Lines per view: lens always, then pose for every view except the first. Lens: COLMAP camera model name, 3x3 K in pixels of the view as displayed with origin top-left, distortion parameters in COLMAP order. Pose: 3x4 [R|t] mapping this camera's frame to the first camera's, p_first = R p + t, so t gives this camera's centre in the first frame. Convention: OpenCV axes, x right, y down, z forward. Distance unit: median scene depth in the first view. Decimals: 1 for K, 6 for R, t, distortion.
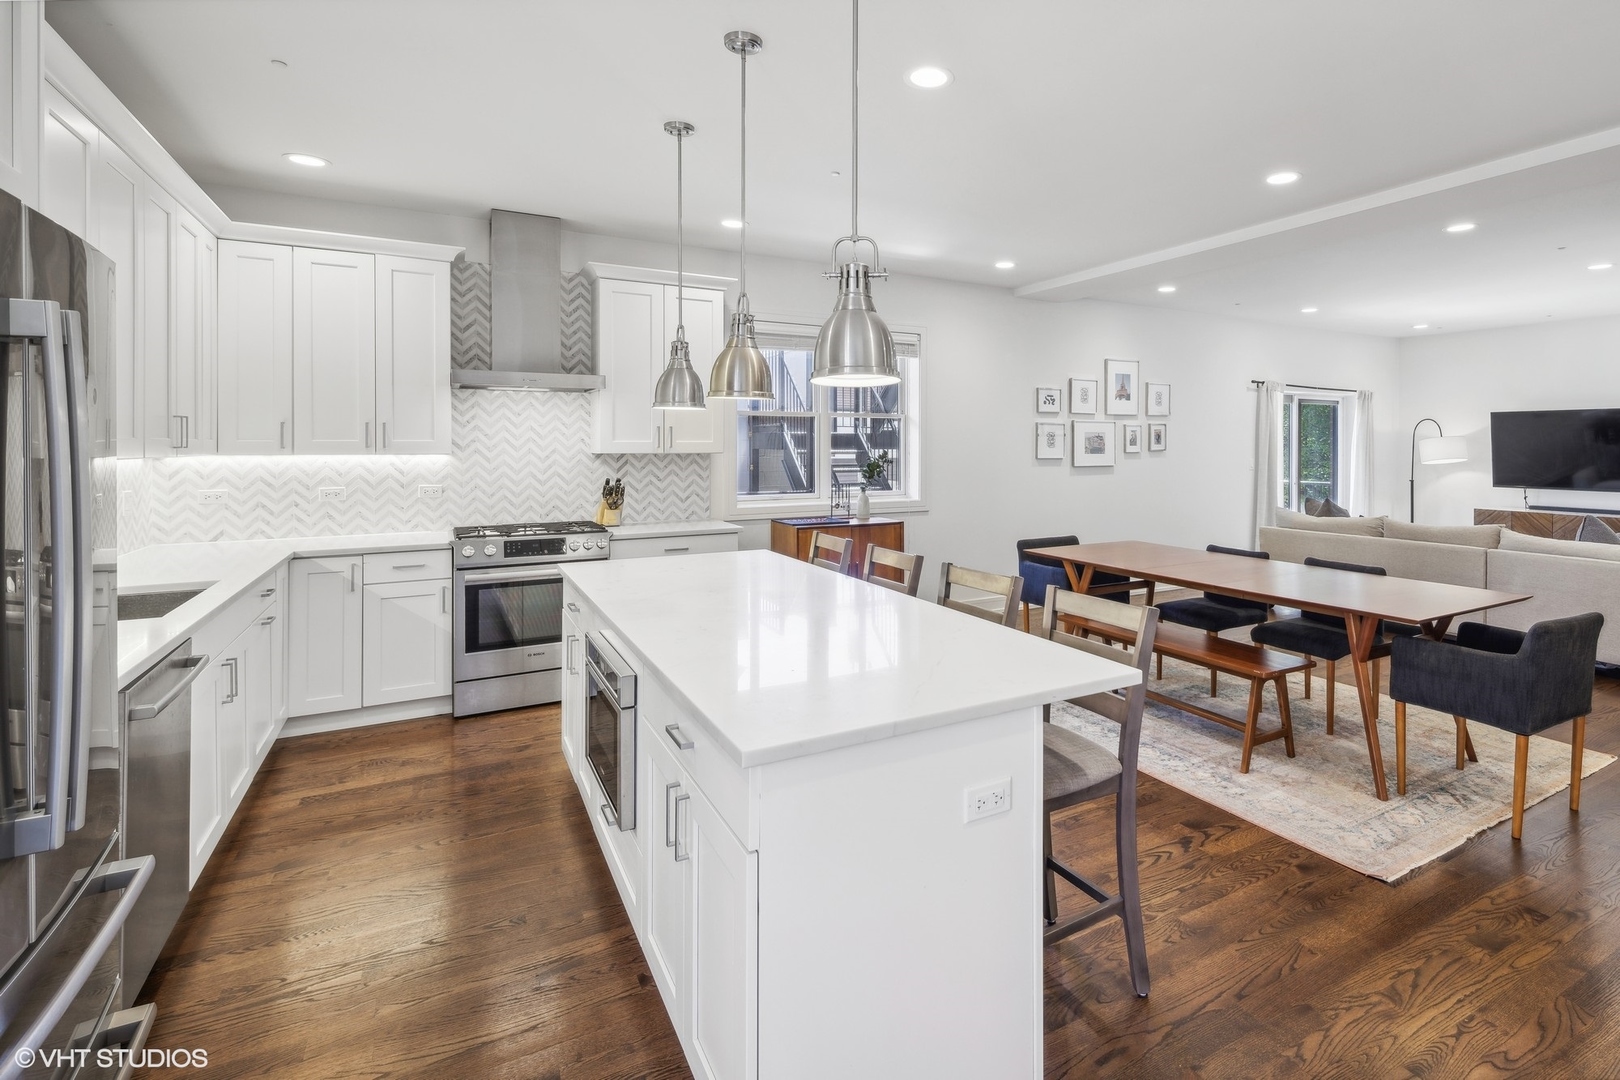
lens RADIAL K [[794.9, 0, 929.2], [0, 794.9, 448.5], [0, 0, 1]] dist [0.011469, -0.005280]
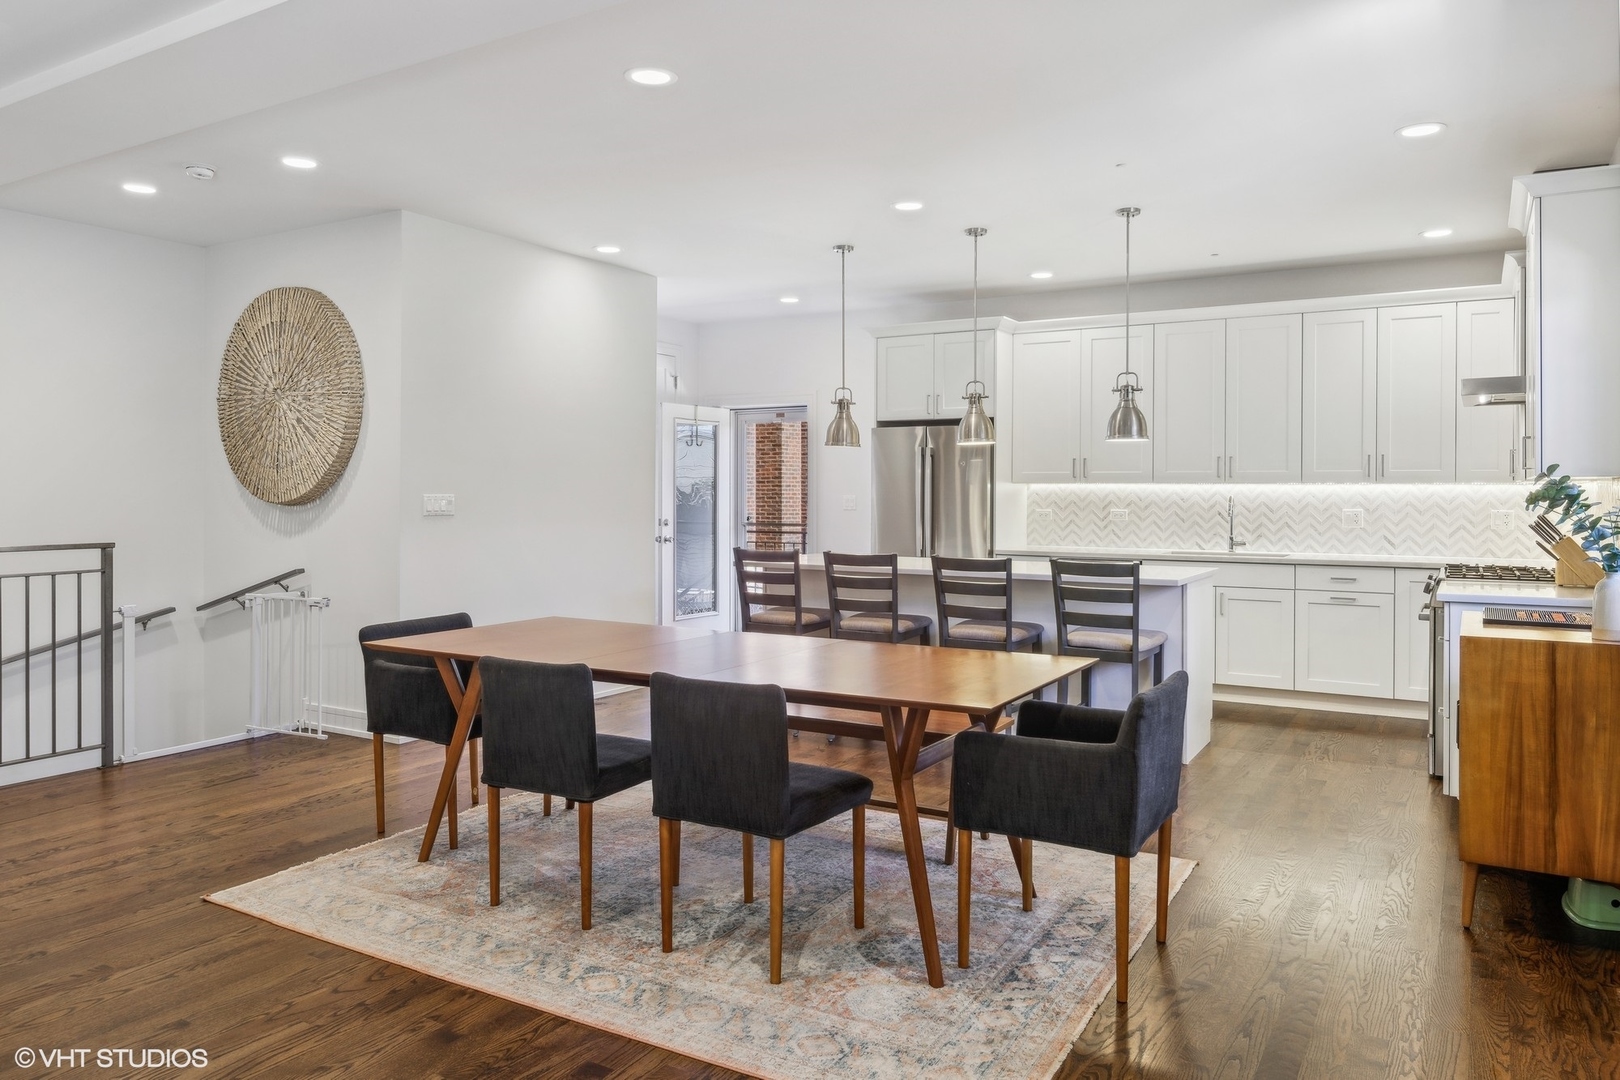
lens RADIAL K [[1108.4, 0, 806.8], [0, 1108.4, 490.2], [0, 0, 1]] dist [-0.003673, -0.004234]
pose [[-0.886840, -0.004383, -0.462055, 0.633911], [-0.005389, 0.999985, 0.000858, 0.019766], [0.462045, 0.003251, -0.886851, 1.594663]]
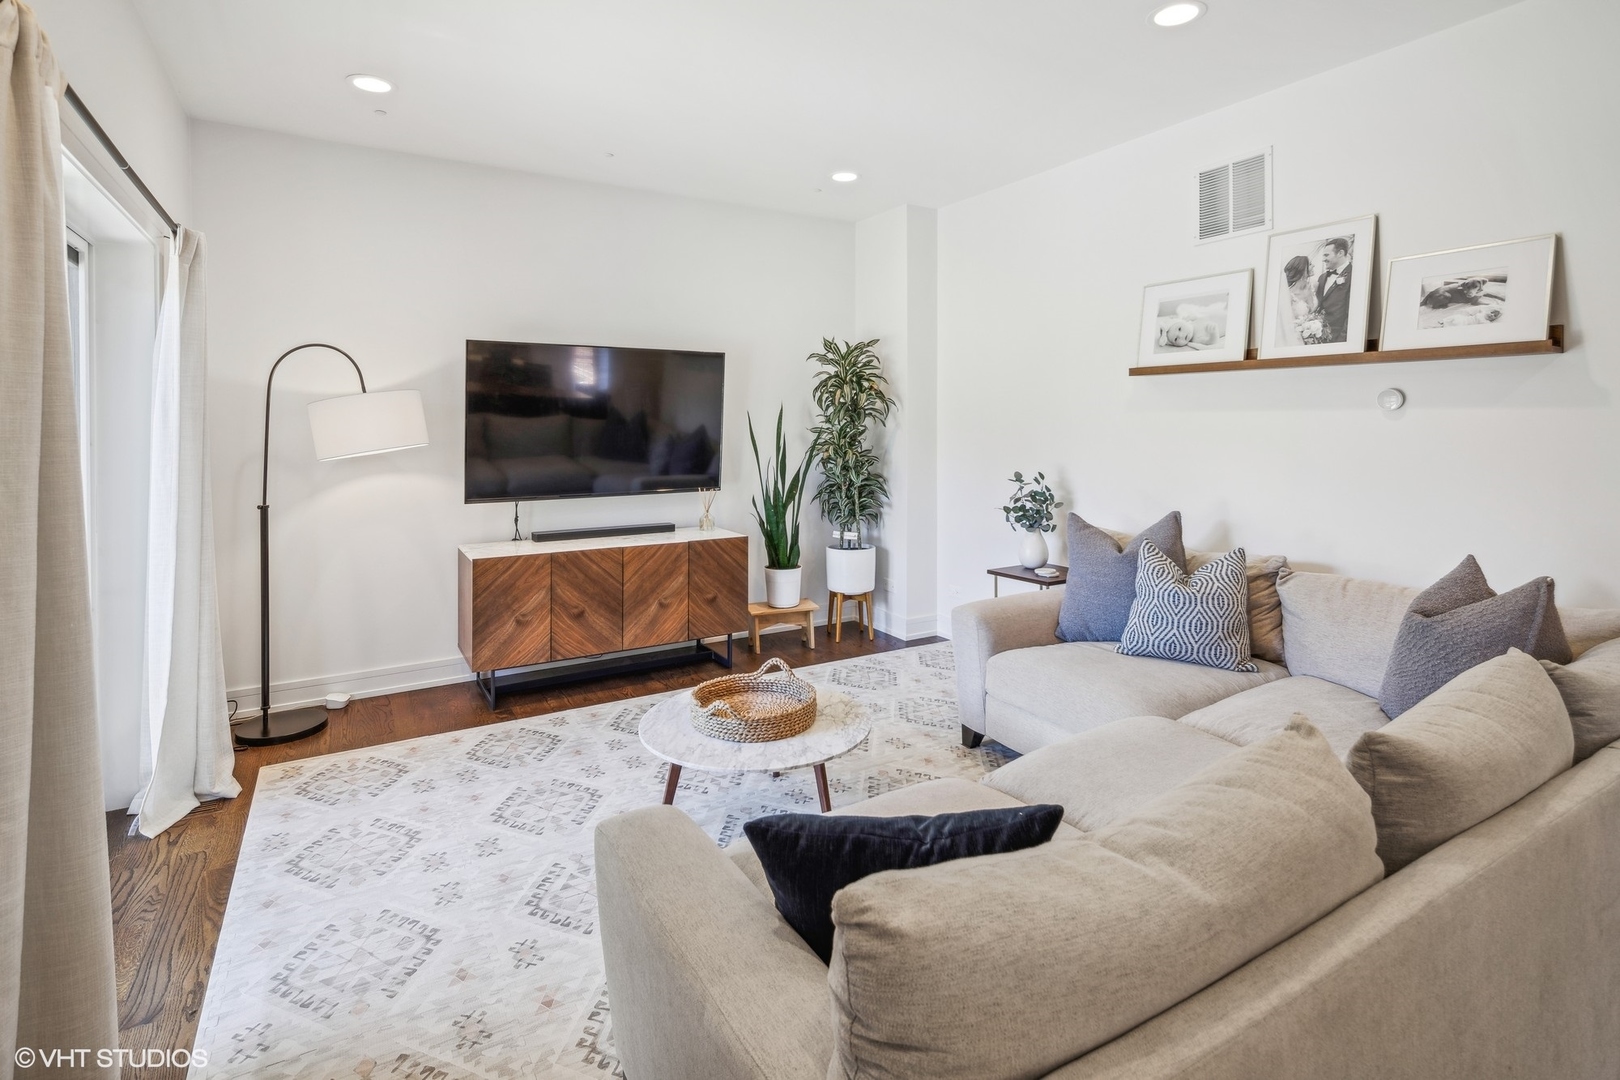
lens RADIAL K [[794.9, 0, 813.0], [0, 794.9, 425.9], [0, 0, 1]] dist [0.011469, -0.005280]
pose [[0.006174, -0.008083, 0.999948, 0.468345], [0.007247, 0.999941, 0.008038, 0.002067], [-0.999955, 0.007197, 0.006232, 1.479737]]
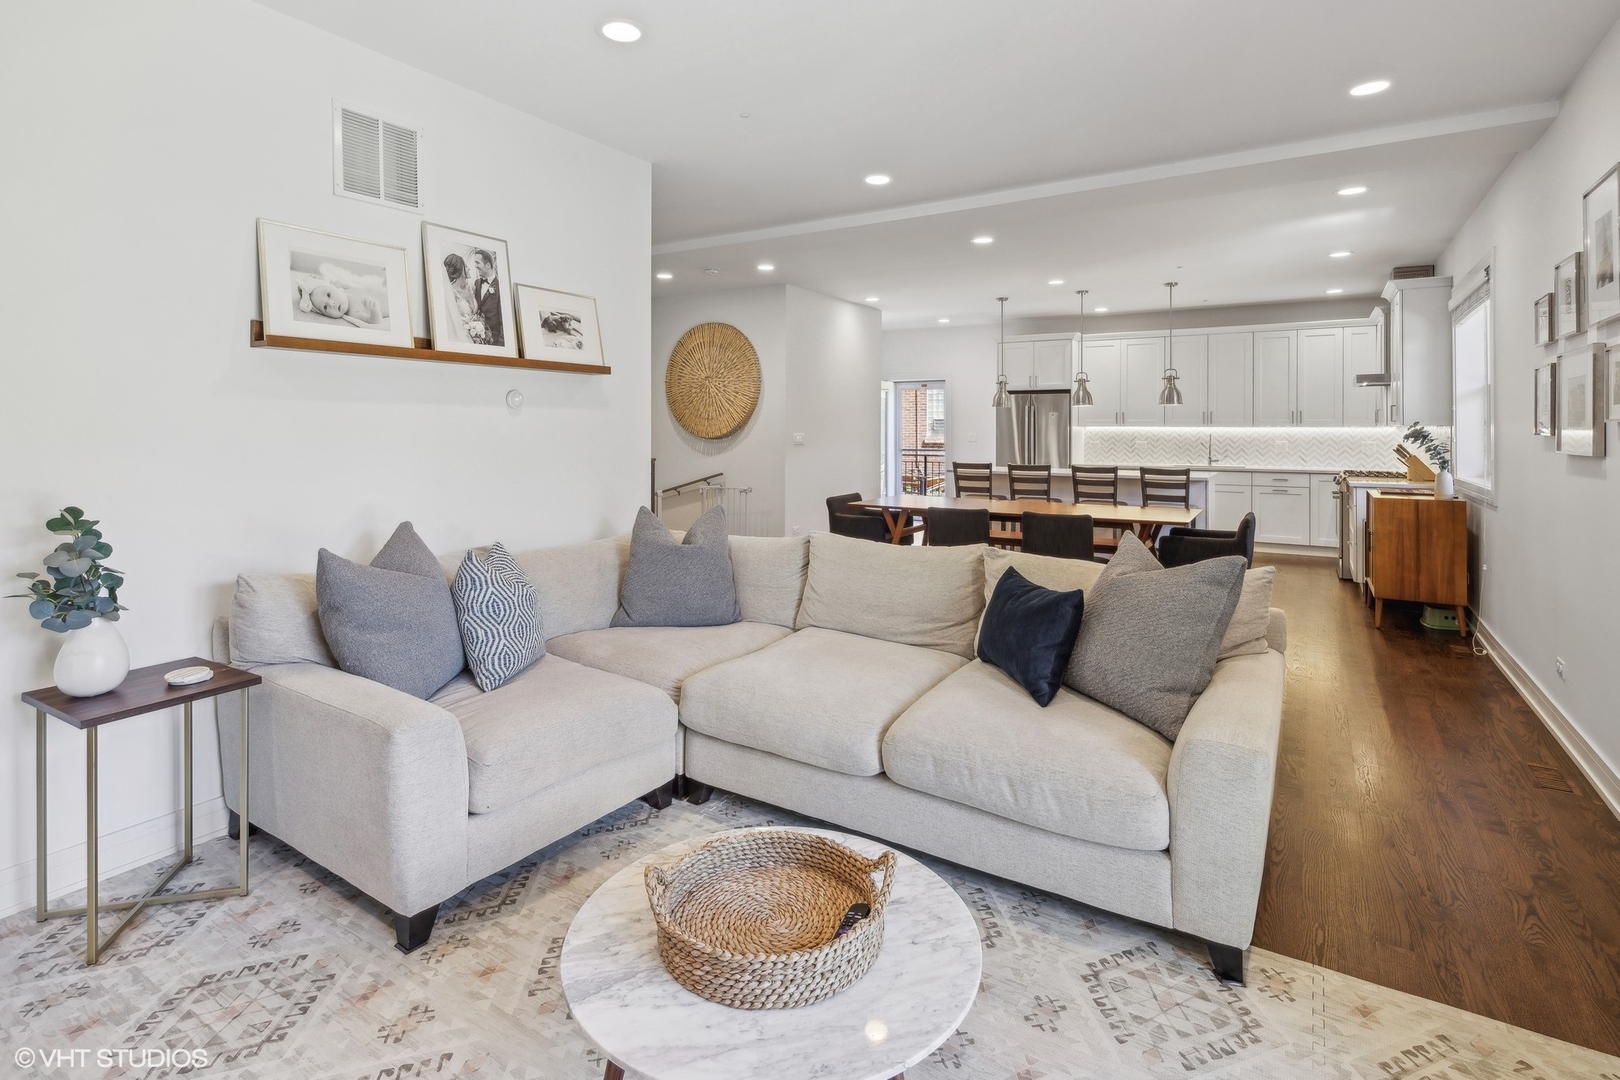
lens RADIAL K [[794.9, 0, 806.4], [0, 794.9, 428.4], [0, 0, 1]] dist [0.011469, -0.005280]
pose [[-0.894381, -0.004159, -0.447287, 1.166971], [-0.005566, 0.999983, 0.001832, 0.014023], [0.447271, 0.004129, -0.894389, 1.816655]]
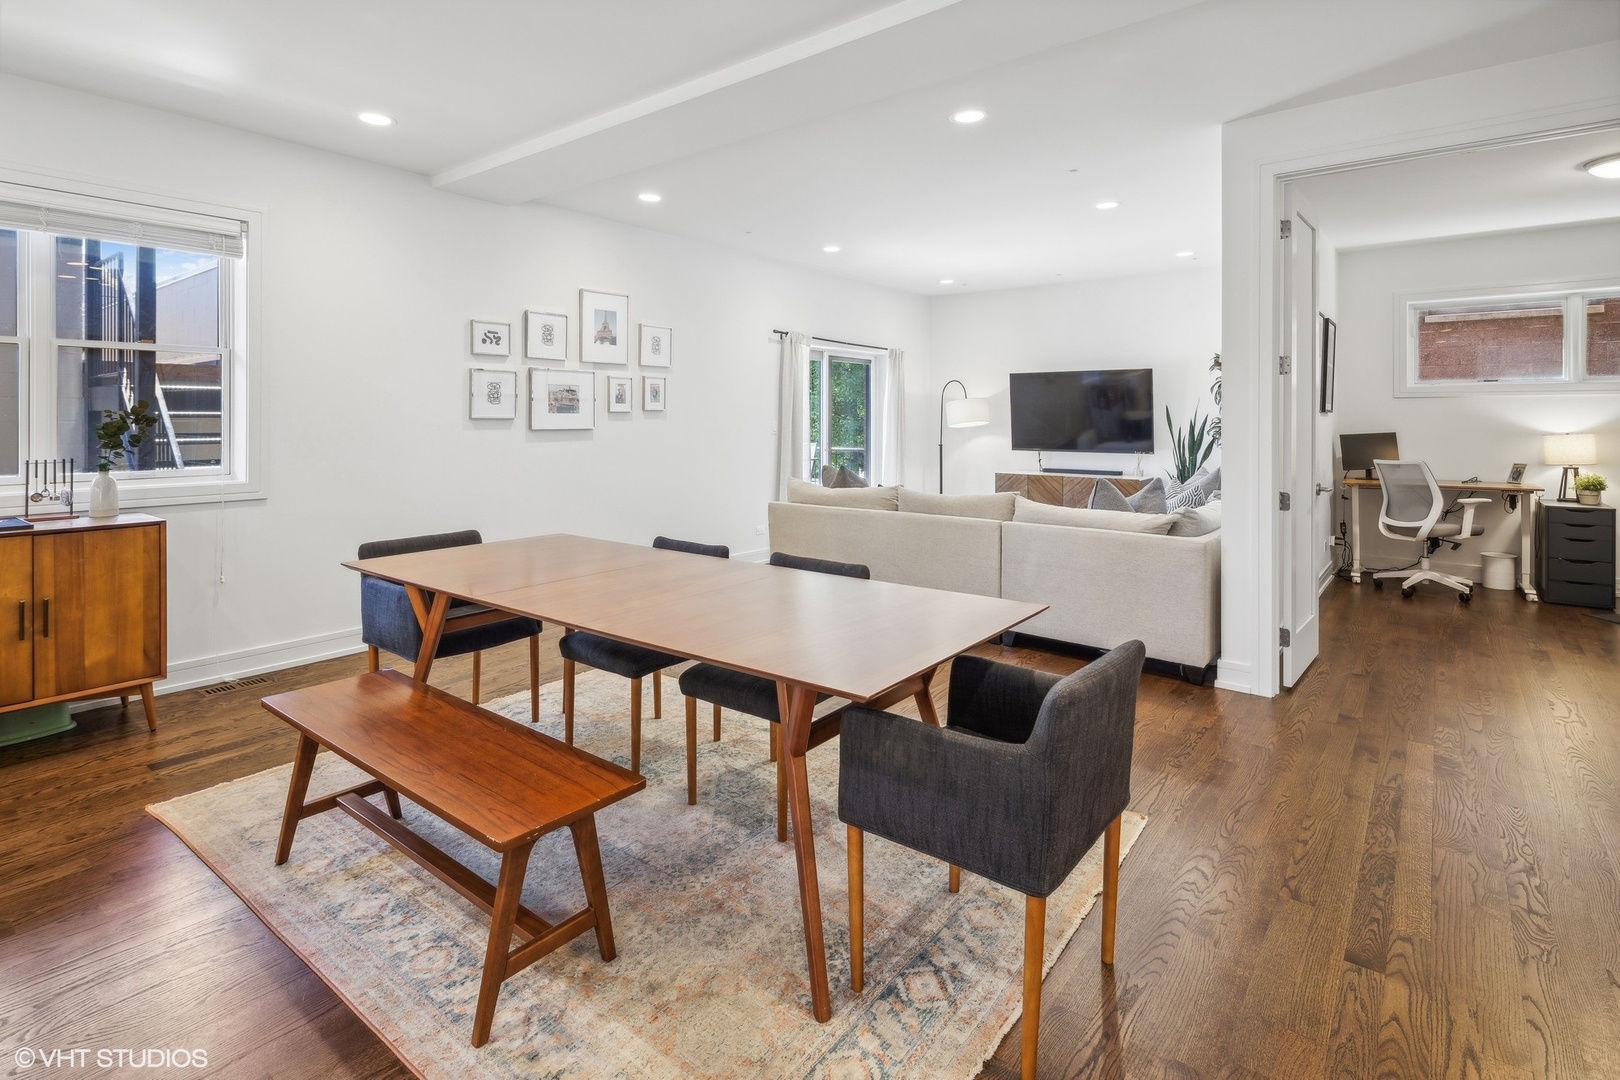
lens RADIAL K [[794.9, 0, 800.1], [0, 794.9, 415.8], [0, 0, 1]] dist [0.011469, -0.005280]
pose [[0.939844, -0.000171, 0.341603, 0.244941], [0.002667, 0.999973, -0.006840, 0.022781], [-0.341592, 0.007339, 0.939820, 0.326916]]
